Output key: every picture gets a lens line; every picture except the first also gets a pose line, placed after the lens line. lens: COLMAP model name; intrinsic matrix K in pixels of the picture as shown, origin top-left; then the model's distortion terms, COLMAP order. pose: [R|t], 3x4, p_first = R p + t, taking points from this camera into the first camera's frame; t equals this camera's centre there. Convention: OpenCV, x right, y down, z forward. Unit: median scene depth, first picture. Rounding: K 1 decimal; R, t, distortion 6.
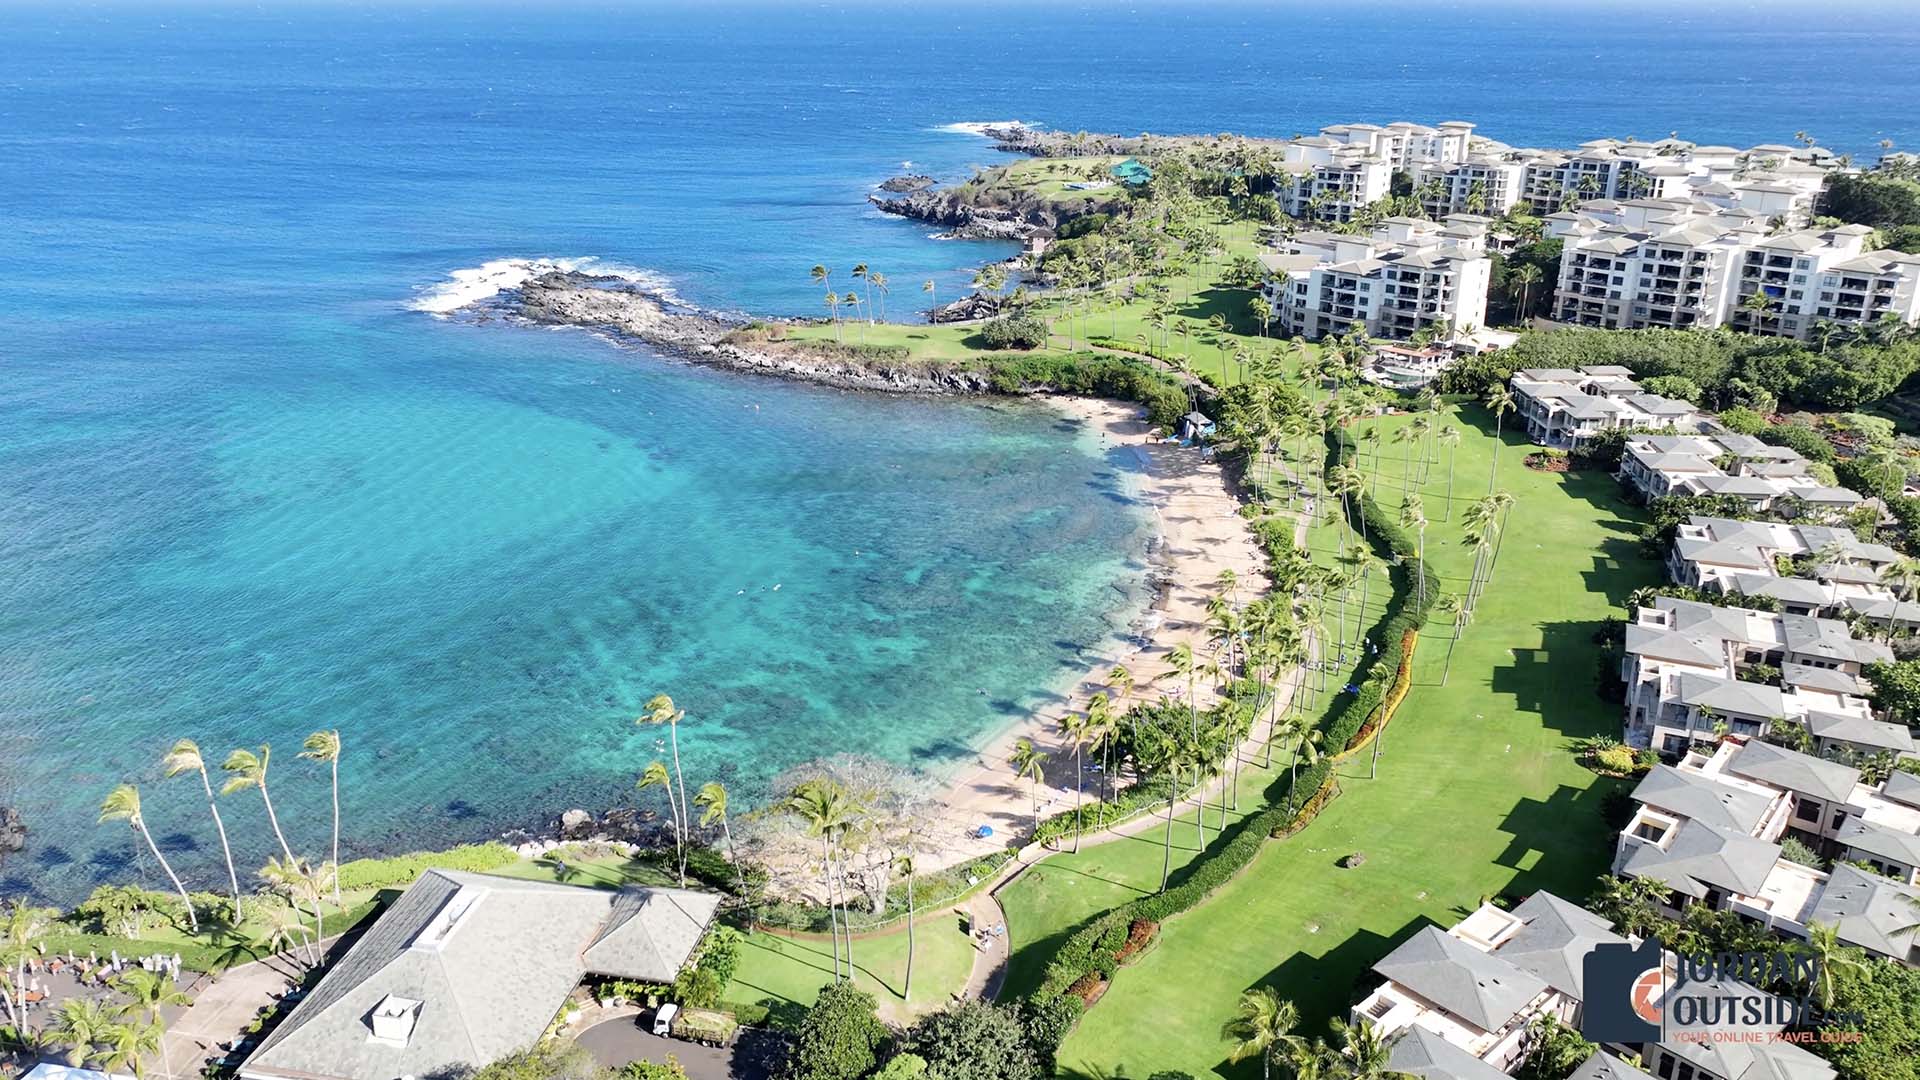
lens RADIAL K [[1434.9, 0, 960.0], [0, 1434.9, 540.0], [0, 0, 1]] dist [0.004478, 0.000704]
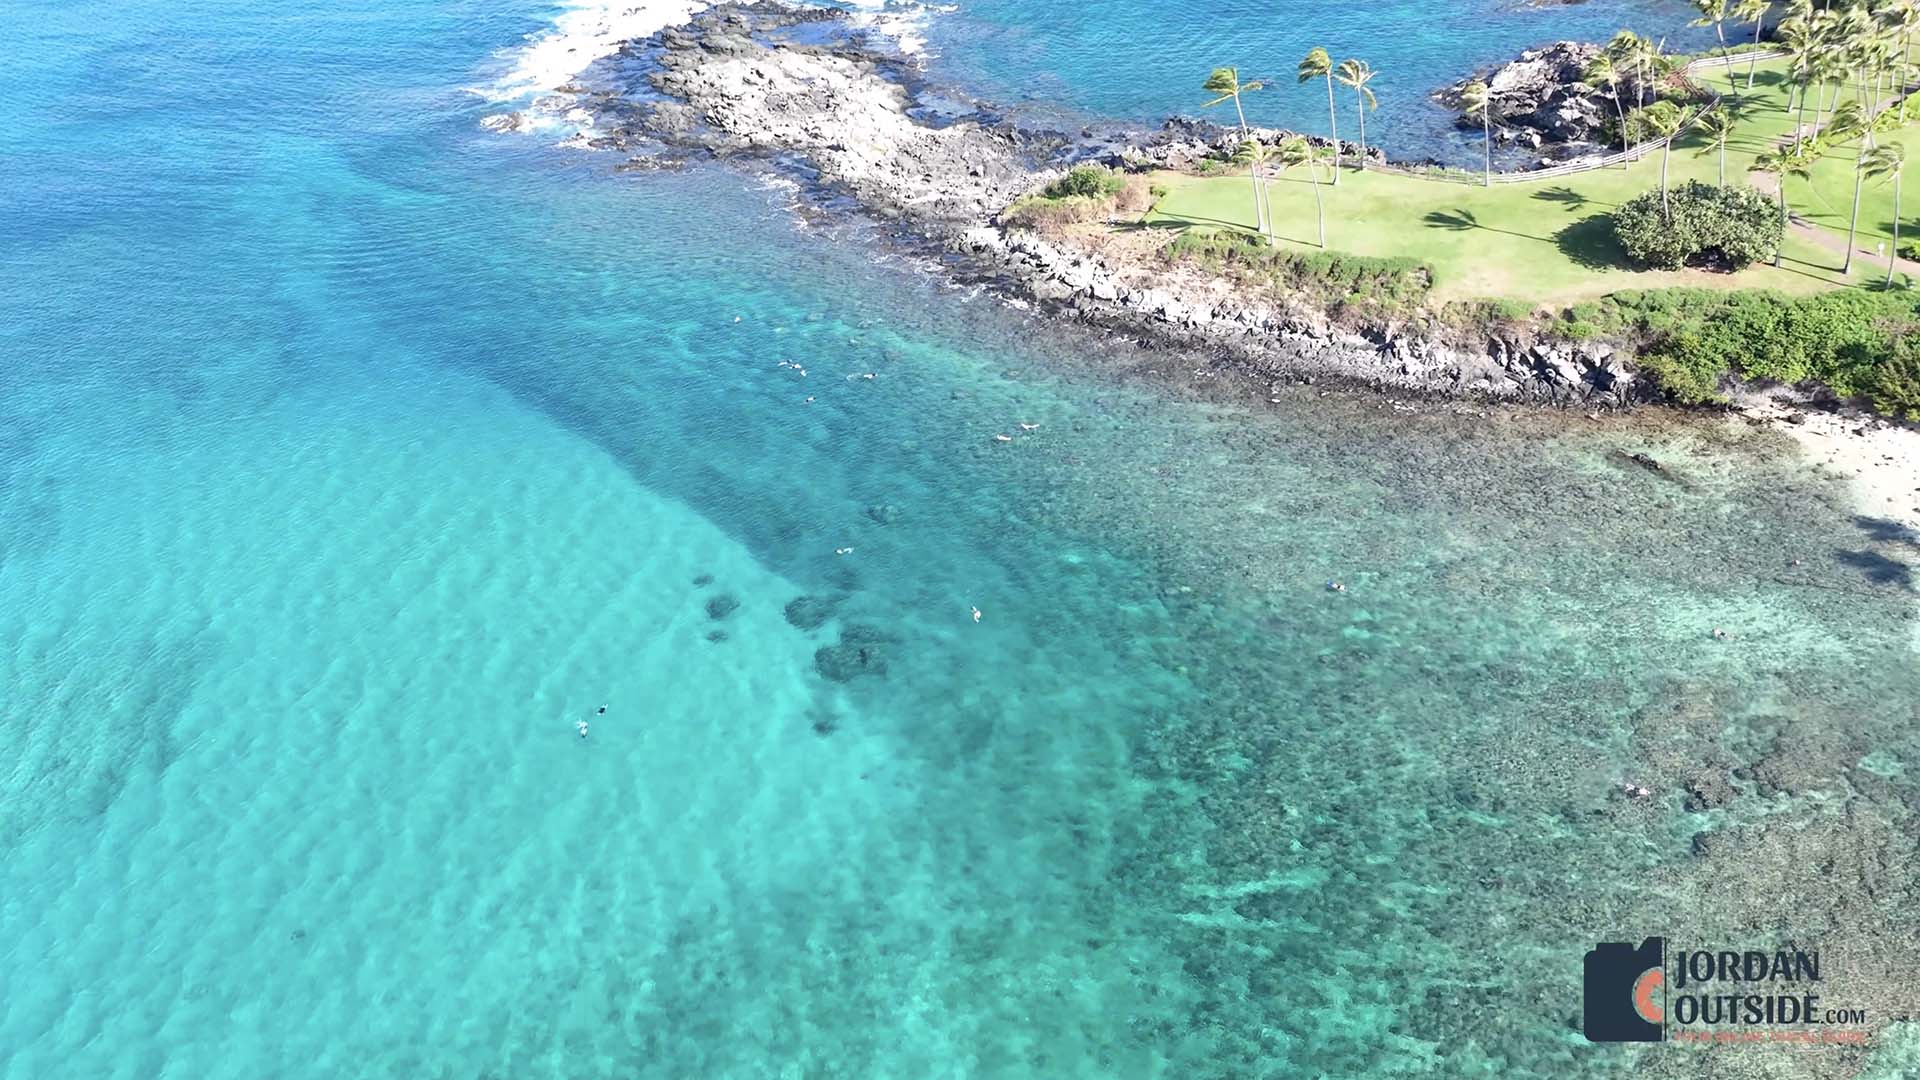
lens RADIAL K [[1837.3, 0, 932.3], [0, 1837.3, 540.7], [0, 0, 1]] dist [-0.006321, -0.001610]
pose [[0.970625, 0.028164, -0.238941, -0.054940], [0.019216, 0.980878, 0.193675, -0.189407], [0.239827, -0.192577, 0.951524, 0.495531]]
